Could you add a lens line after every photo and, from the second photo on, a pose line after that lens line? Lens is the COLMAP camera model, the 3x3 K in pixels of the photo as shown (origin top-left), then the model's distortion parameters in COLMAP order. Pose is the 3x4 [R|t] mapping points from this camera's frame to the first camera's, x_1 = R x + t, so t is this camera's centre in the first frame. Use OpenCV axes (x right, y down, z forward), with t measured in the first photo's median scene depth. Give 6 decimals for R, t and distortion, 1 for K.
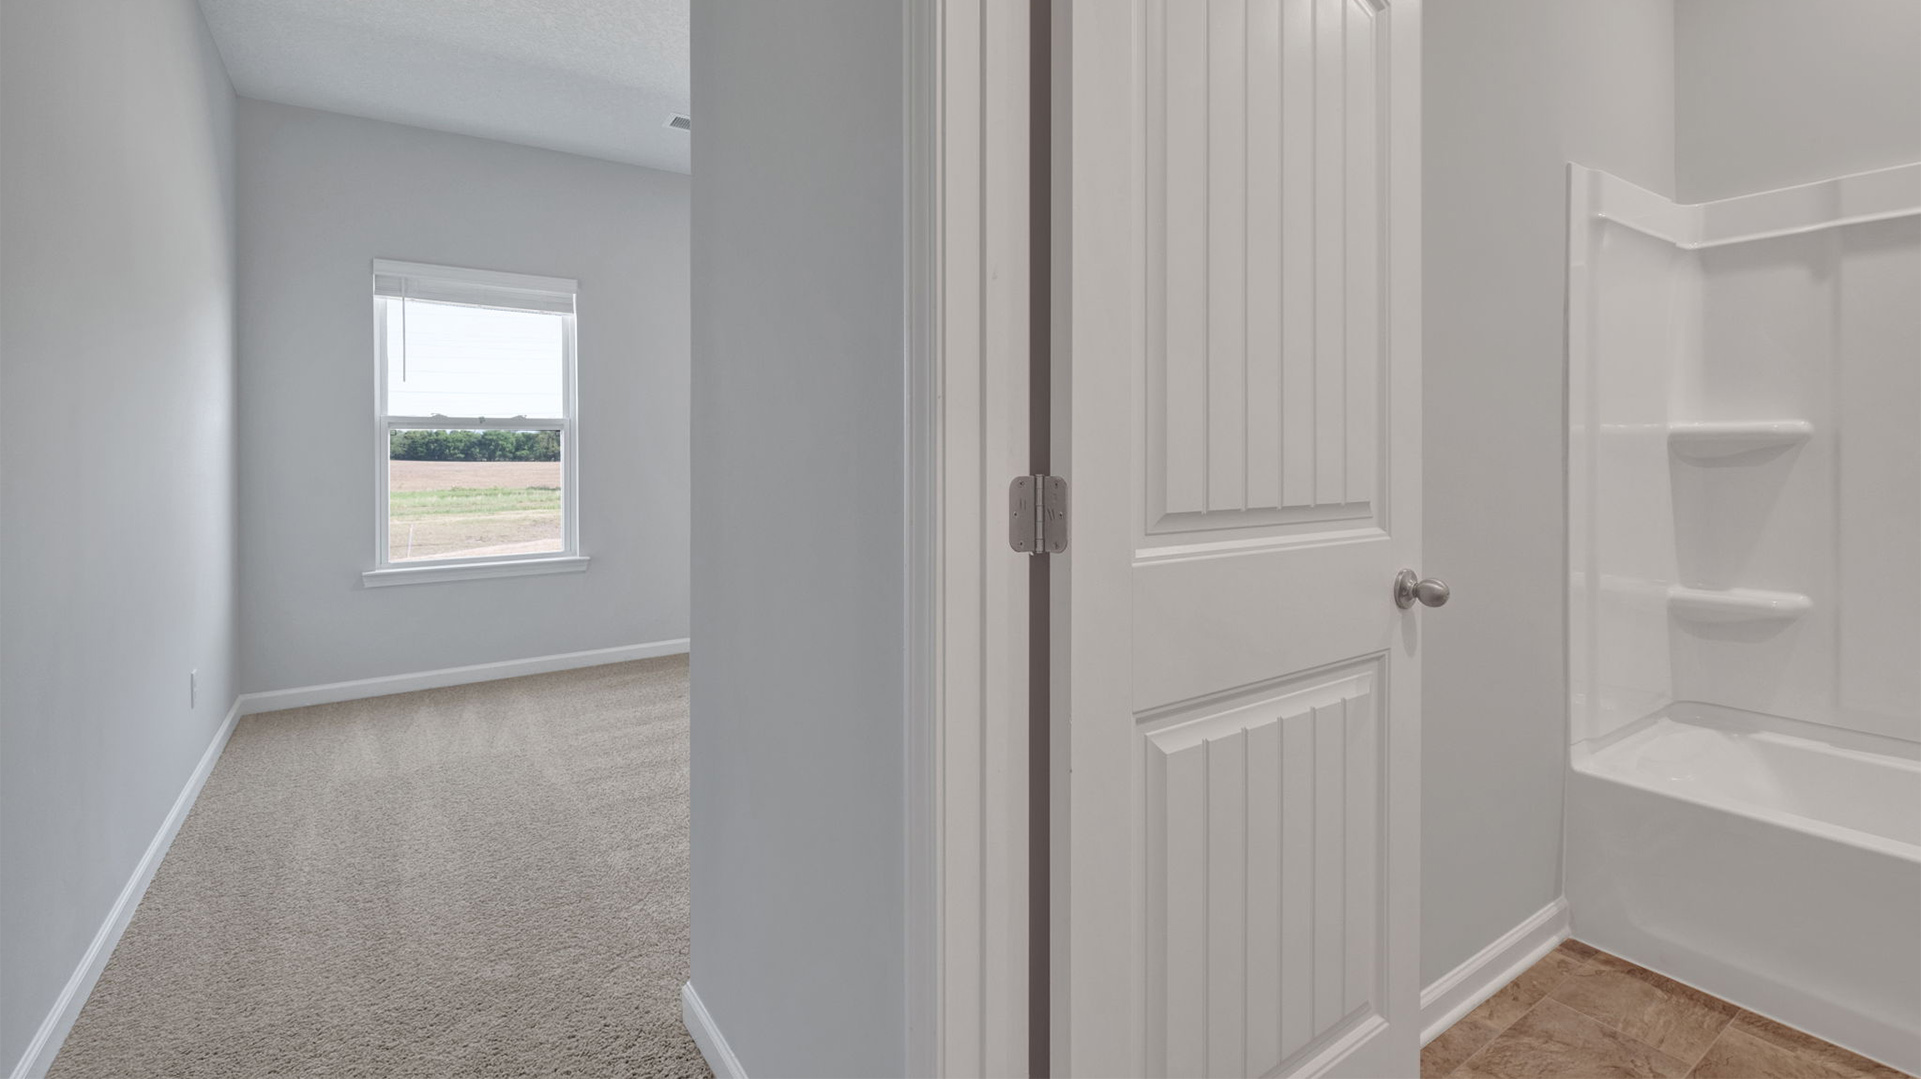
lens RADIAL K [[839.5, 0, 963.5], [0, 839.5, 462.4], [0, 0, 1]] dist [0.001651, 0.000168]
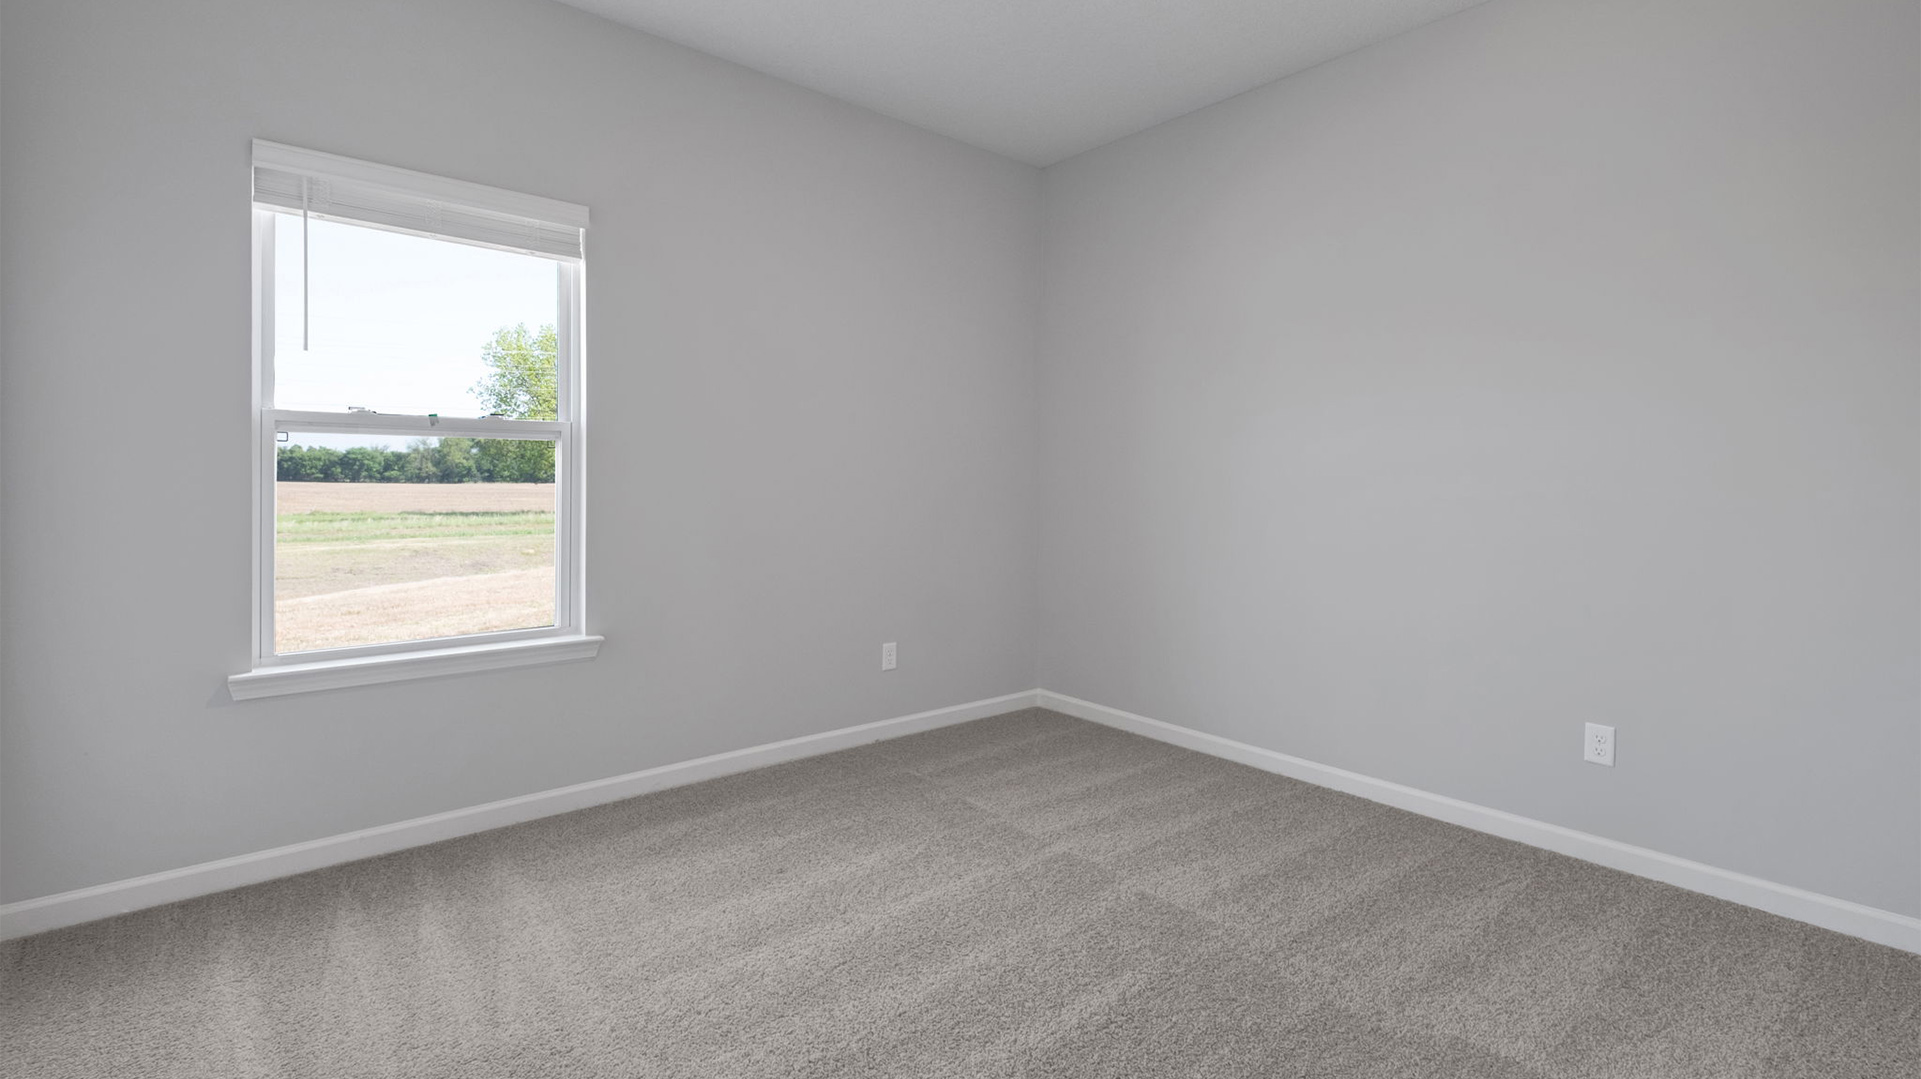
lens RADIAL K [[860.2, 0, 964.0], [0, 860.2, 497.0], [0, 0, 1]] dist [-0.002162, -0.000420]
pose [[0.994373, 0.013004, 0.105130, -0.248533], [-0.013714, 0.999888, 0.006029, -0.003034], [-0.105040, -0.007436, 0.994440, 0.324180]]
